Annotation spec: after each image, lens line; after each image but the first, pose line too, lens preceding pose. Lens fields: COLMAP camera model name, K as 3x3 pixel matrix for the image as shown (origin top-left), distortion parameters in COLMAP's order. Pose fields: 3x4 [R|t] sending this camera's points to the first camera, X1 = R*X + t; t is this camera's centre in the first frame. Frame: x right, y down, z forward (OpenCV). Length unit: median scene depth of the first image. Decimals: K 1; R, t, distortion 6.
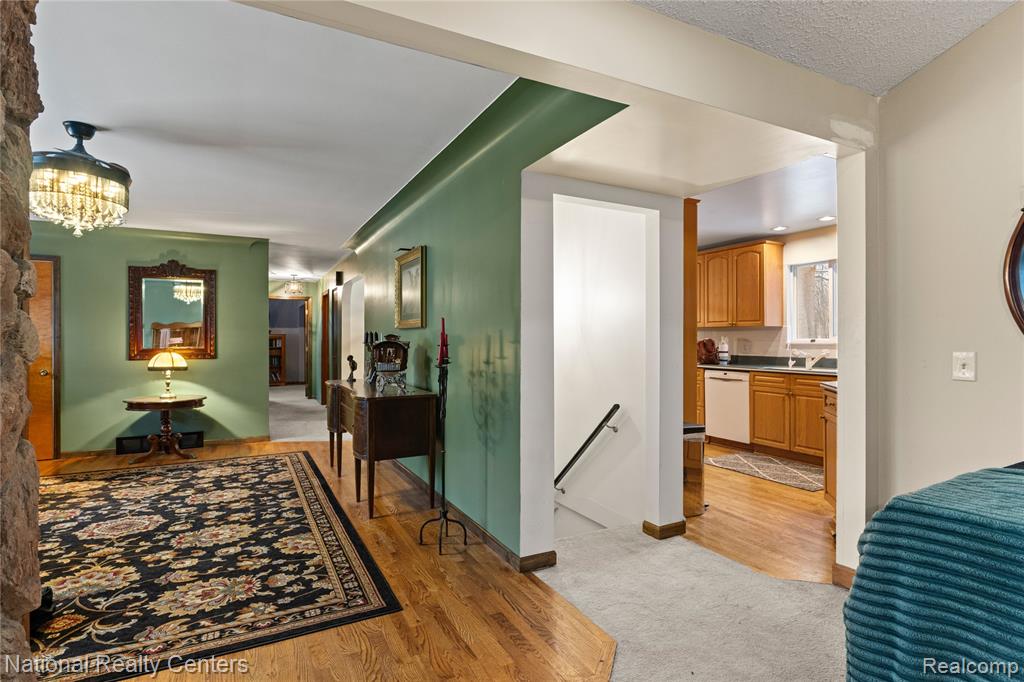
lens RADIAL K [[515.7, 0, 505.6], [0, 515.7, 340.0], [0, 0, 1]] dist [-0.000784, -0.000415]
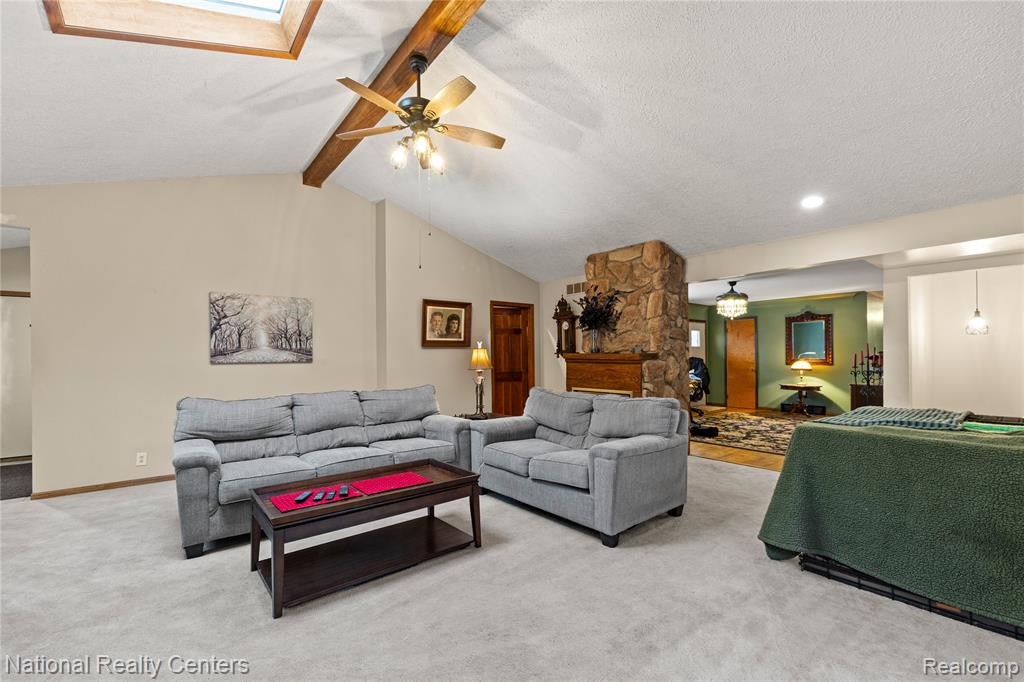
lens RADIAL K [[430.1, 0, 511.5], [0, 430.1, 348.3], [0, 0, 1]] dist [-0.009311, -0.000284]
pose [[0.209372, -0.019270, -0.977646, 0.669212], [0.005105, 0.999814, -0.018614, 0.000328], [0.977823, -0.001093, 0.209431, -0.383873]]
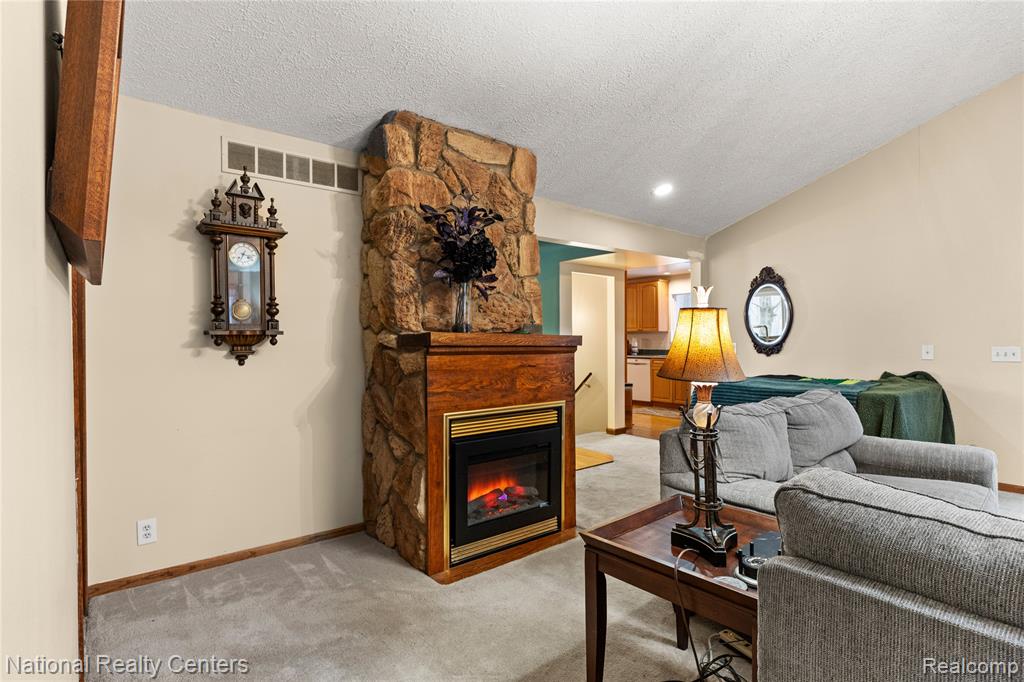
lens RADIAL K [[515.7, 0, 516.1], [0, 515.7, 344.9], [0, 0, 1]] dist [-0.000784, -0.000415]
pose [[0.978306, -0.005063, 0.207103, -0.298970], [0.003479, 0.999962, 0.008014, 0.002497], [-0.207135, -0.007119, 0.978286, -0.544740]]
